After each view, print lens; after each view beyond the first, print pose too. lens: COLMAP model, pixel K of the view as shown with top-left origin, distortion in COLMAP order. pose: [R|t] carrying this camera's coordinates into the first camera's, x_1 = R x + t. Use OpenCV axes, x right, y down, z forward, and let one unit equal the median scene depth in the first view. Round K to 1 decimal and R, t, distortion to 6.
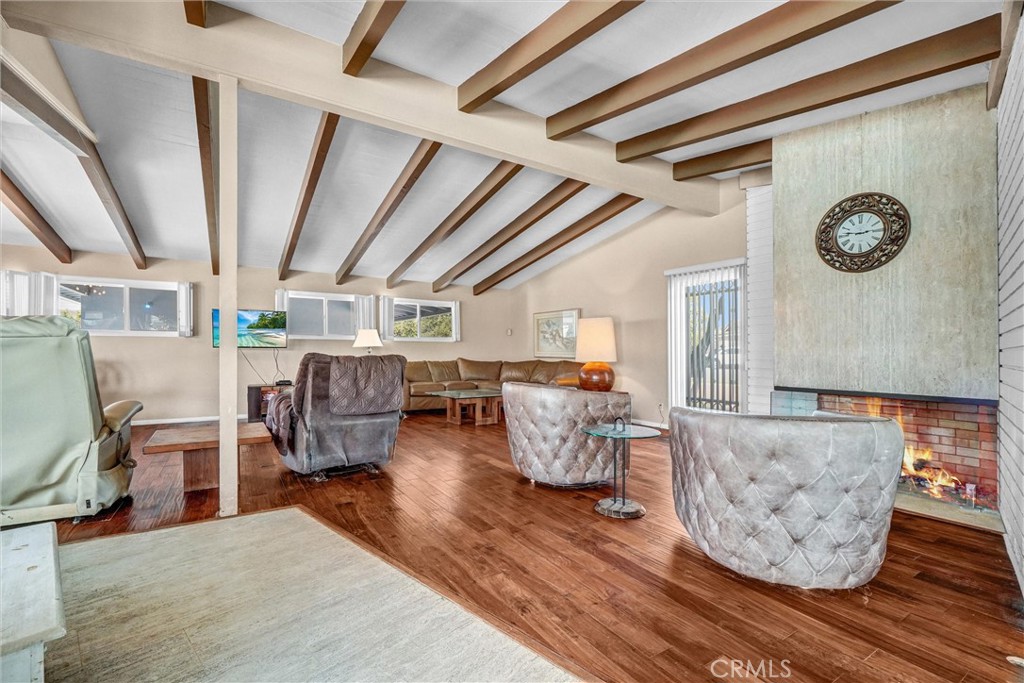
lens RADIAL K [[448.1, 0, 514.2], [0, 448.1, 354.4], [0, 0, 1]] dist [0.001174, 0.000277]
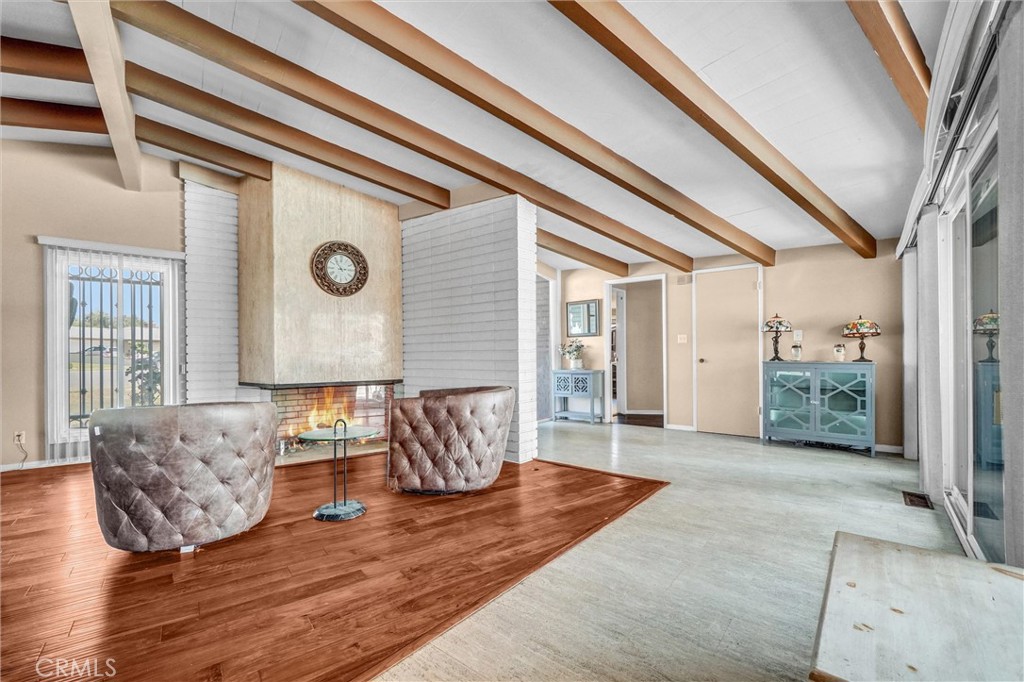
lens RADIAL K [[426.1, 0, 510.5], [0, 426.1, 351.2], [0, 0, 1]] dist [-0.000933, -0.000085]
pose [[-0.037119, 0.002677, 0.999307, -0.565281], [0.009647, 0.999951, -0.002320, -0.004666], [-0.999264, 0.009554, -0.037143, 0.507689]]
